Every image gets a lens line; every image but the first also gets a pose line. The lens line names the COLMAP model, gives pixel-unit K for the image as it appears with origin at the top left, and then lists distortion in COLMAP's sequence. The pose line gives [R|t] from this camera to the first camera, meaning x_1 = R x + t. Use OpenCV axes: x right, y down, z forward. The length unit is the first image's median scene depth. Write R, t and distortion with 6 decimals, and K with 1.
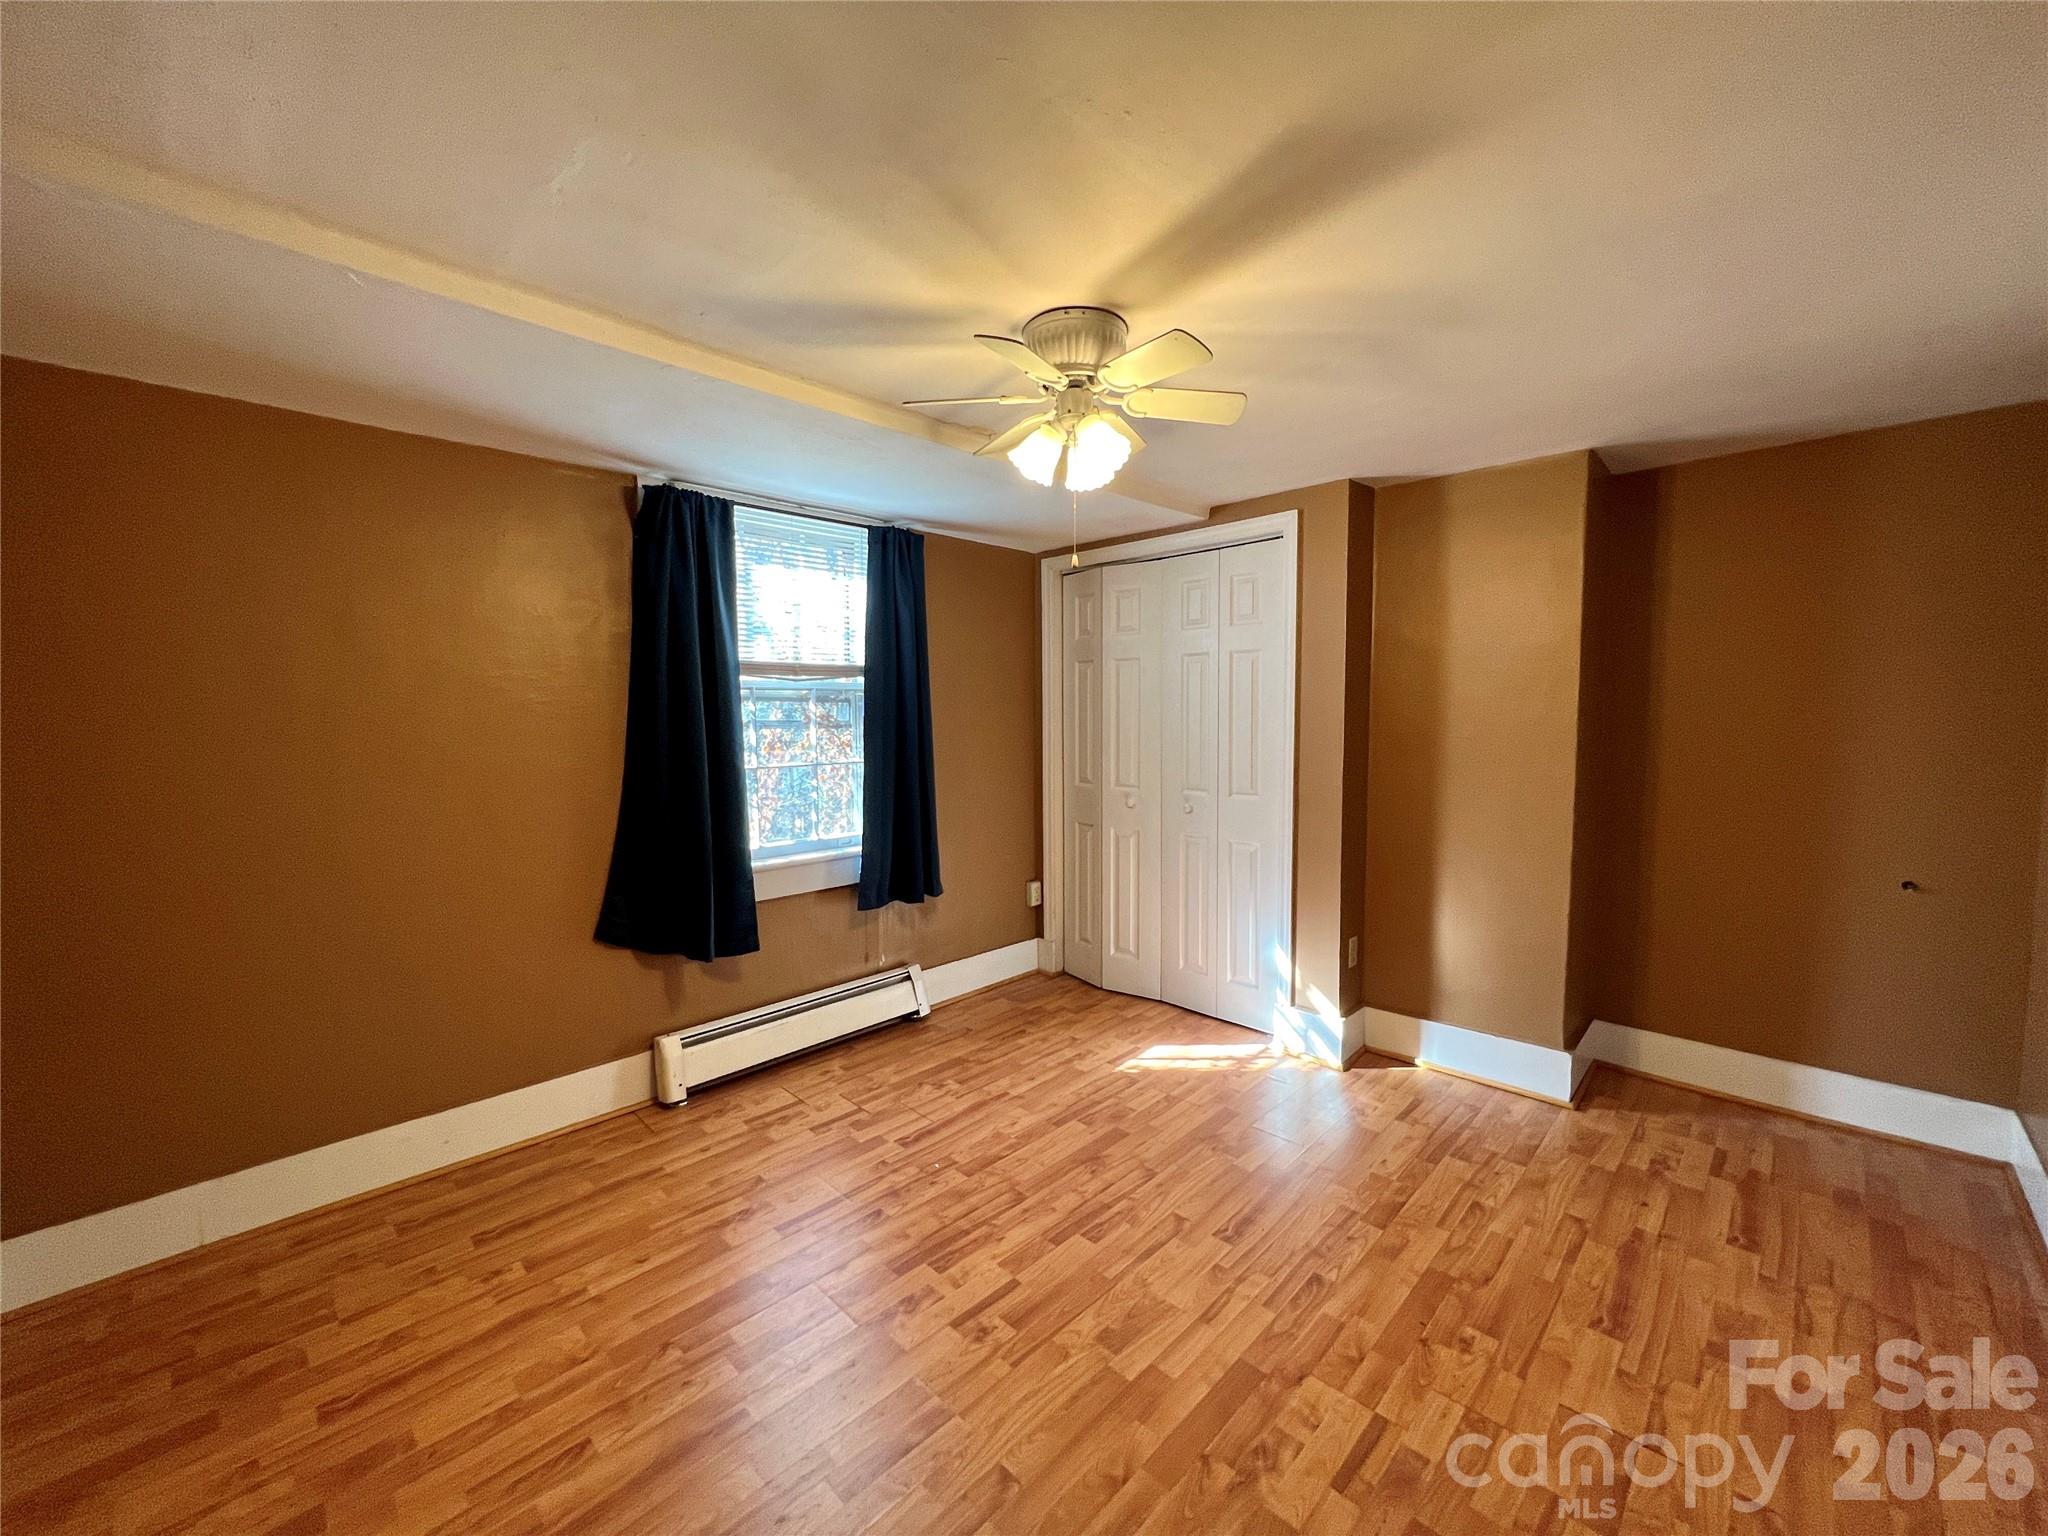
lens RADIAL K [[817.5, 0, 1026.8], [0, 817.5, 749.3], [0, 0, 1]] dist [-0.001367, -0.000197]
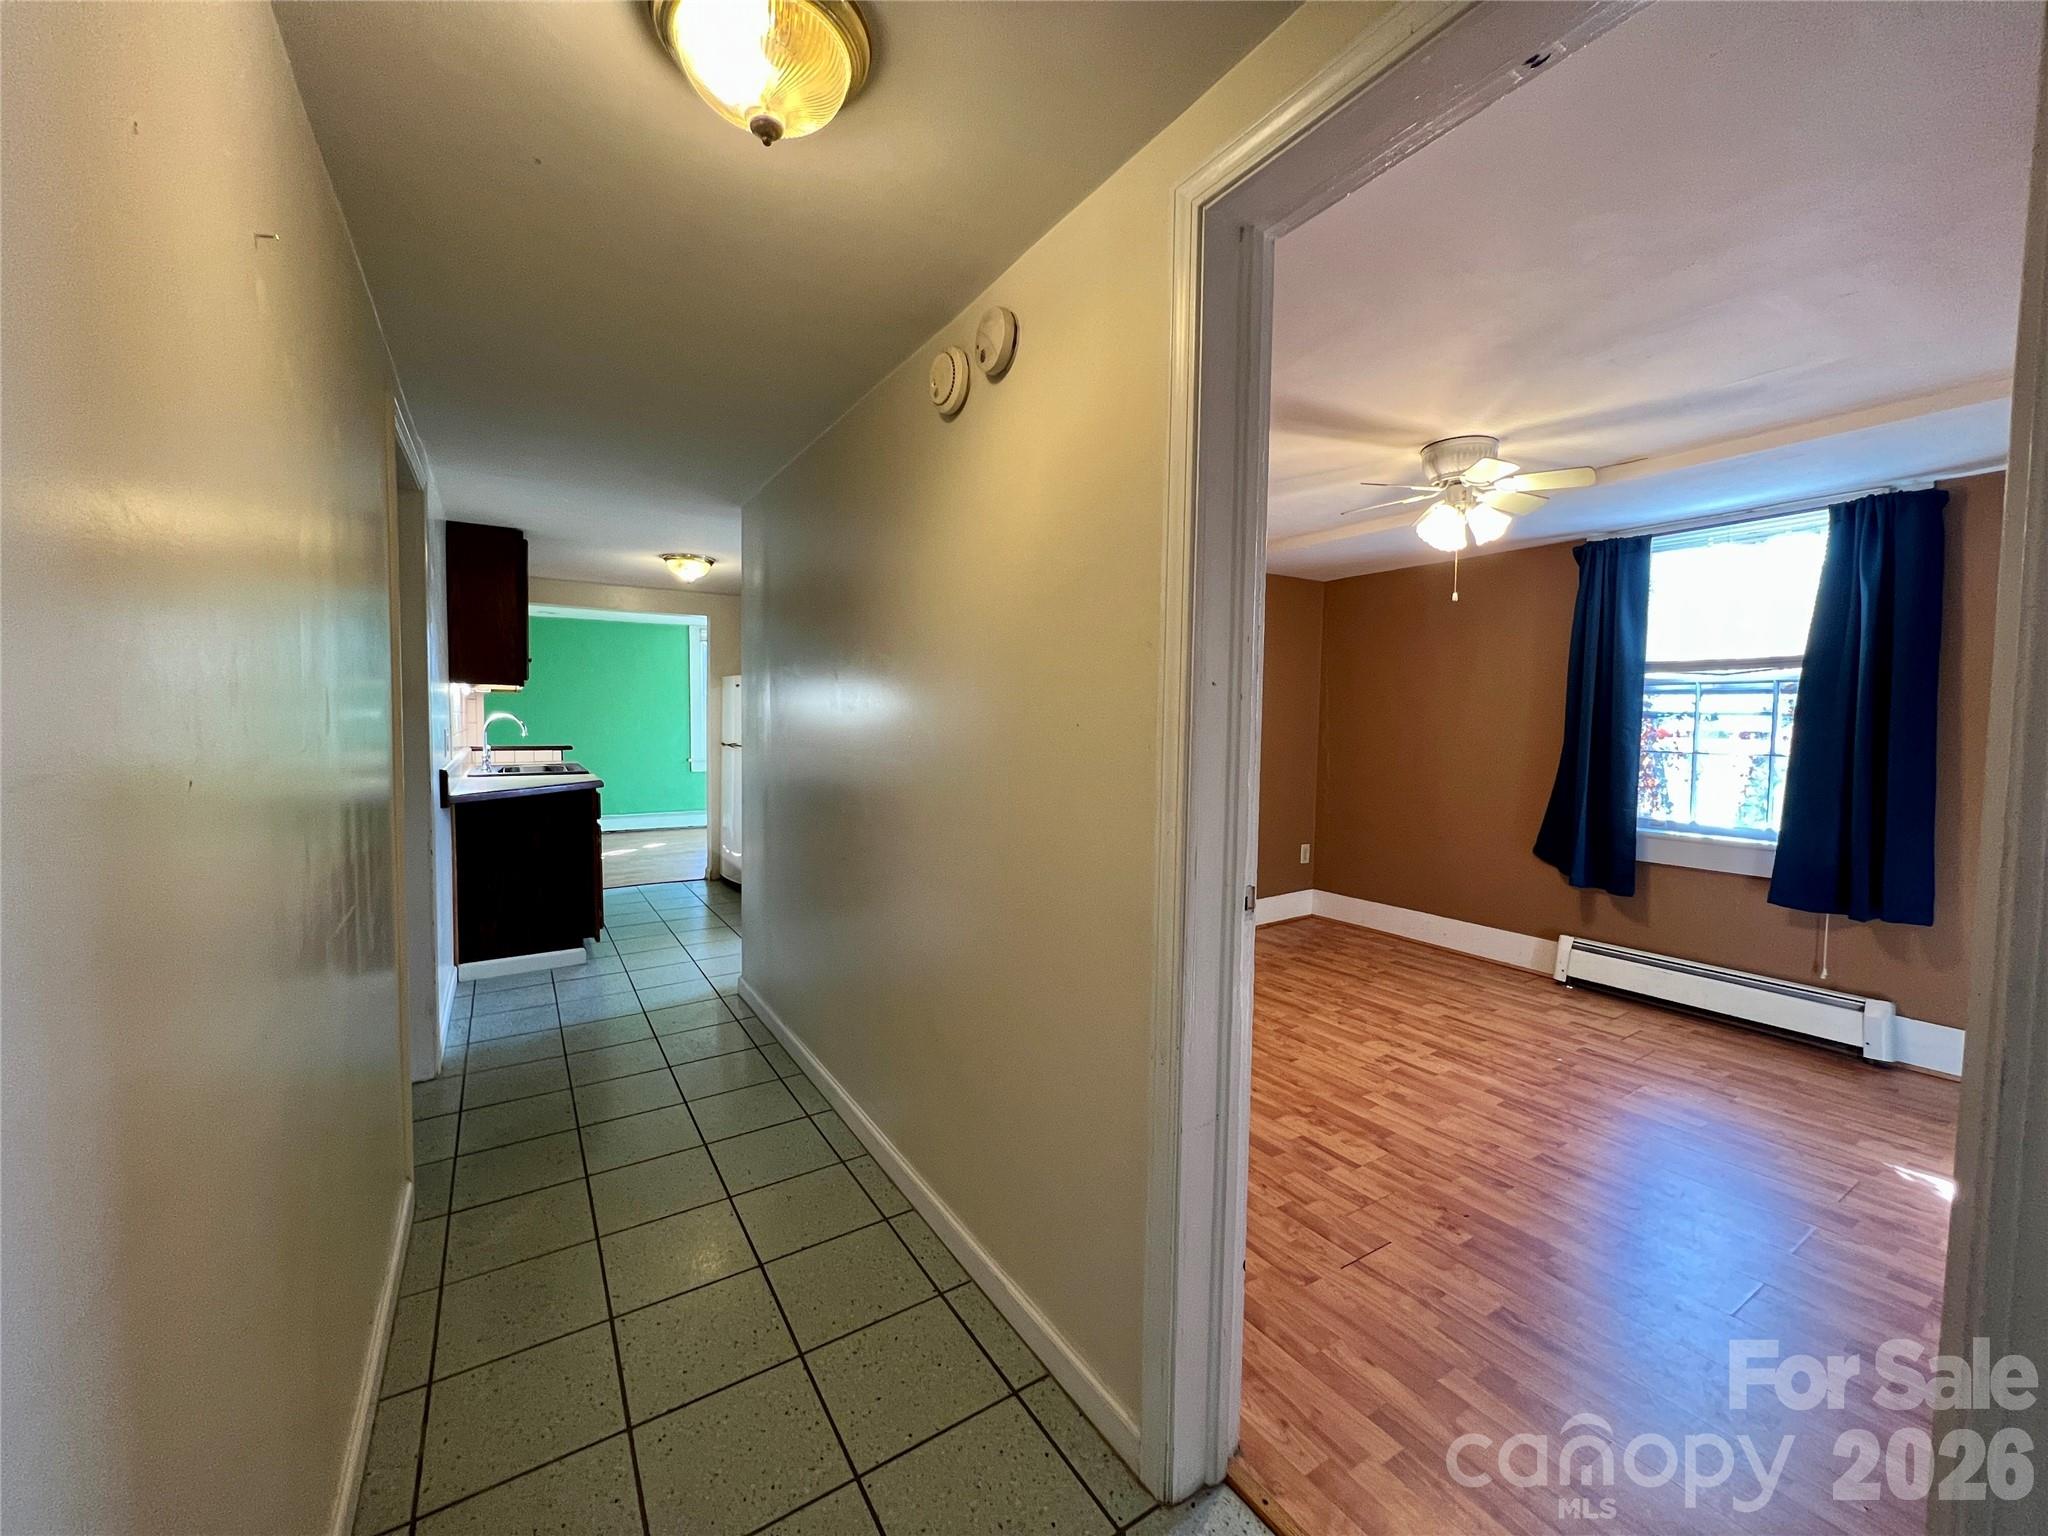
lens RADIAL K [[817.5, 0, 1028.0], [0, 817.5, 762.9], [0, 0, 1]] dist [-0.001367, -0.000197]
pose [[-0.225046, 0.059344, -0.972539, 1.218971], [-0.052310, 0.995968, 0.072878, 0.001201], [0.972943, 0.067274, -0.221034, 0.424151]]
